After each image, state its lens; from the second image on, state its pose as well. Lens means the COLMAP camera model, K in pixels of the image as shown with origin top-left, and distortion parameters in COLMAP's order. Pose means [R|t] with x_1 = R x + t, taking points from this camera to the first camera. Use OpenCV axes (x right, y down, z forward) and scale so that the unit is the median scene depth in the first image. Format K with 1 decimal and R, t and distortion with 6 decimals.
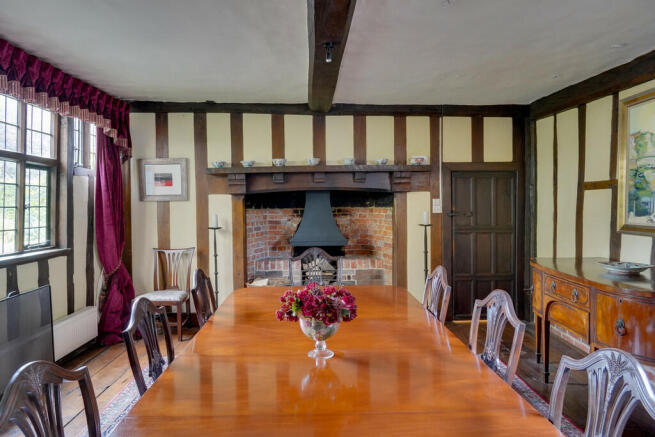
lens RADIAL K [[453.4, 0, 325.9], [0, 453.4, 214.2], [0, 0, 1]] dist [-0.005673, 0.001807]
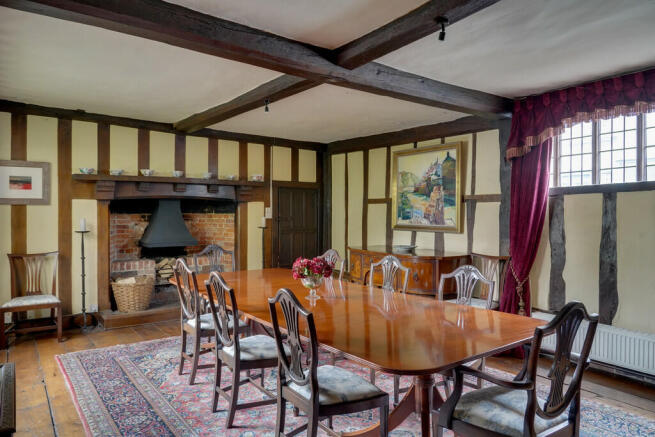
lens RADIAL K [[453.4, 0, 328.8], [0, 453.4, 218.2], [0, 0, 1]] dist [-0.005673, 0.001807]
pose [[0.809441, 0.004316, 0.587185, -0.390774], [0.001786, 0.999950, -0.009811, 0.010442], [-0.587198, 0.008990, 0.809393, -0.171061]]
